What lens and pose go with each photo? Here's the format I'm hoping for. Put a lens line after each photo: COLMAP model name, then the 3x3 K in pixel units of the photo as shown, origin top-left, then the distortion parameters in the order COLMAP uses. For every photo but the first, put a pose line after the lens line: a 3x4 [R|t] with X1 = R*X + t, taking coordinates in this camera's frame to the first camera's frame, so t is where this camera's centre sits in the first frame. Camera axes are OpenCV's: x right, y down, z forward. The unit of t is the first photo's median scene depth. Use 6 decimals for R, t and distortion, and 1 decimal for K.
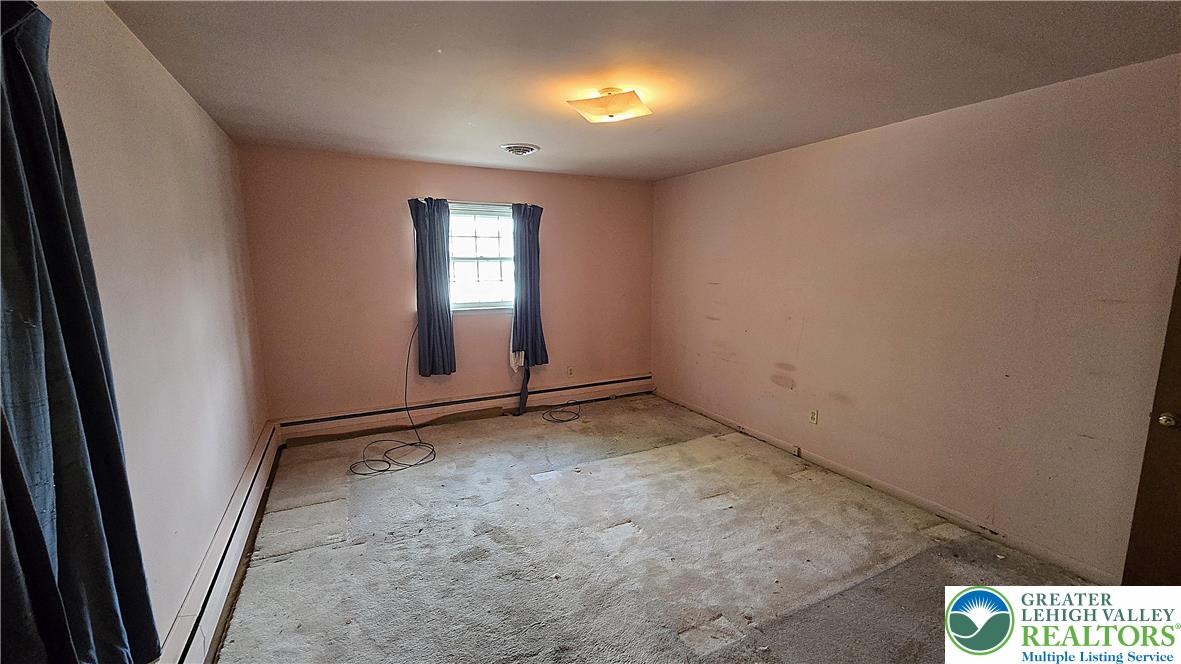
lens RADIAL K [[492.5, 0, 590.5], [0, 492.5, 335.2], [0, 0, 1]] dist [-0.001553, 0.001166]
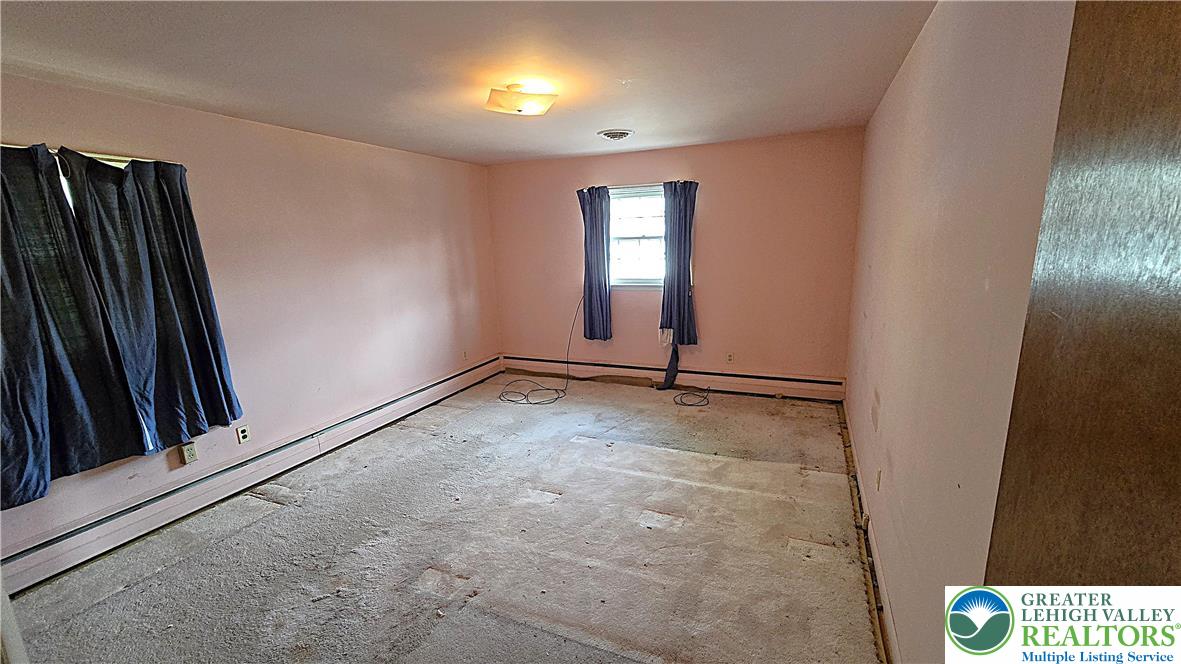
lens RADIAL K [[492.5, 0, 596.3], [0, 492.5, 333.4], [0, 0, 1]] dist [-0.001553, 0.001166]
pose [[0.628916, 0.127672, -0.766919, 0.565053], [-0.083195, 0.991812, 0.096886, -0.045147], [0.773009, 0.002871, 0.634389, 0.247059]]
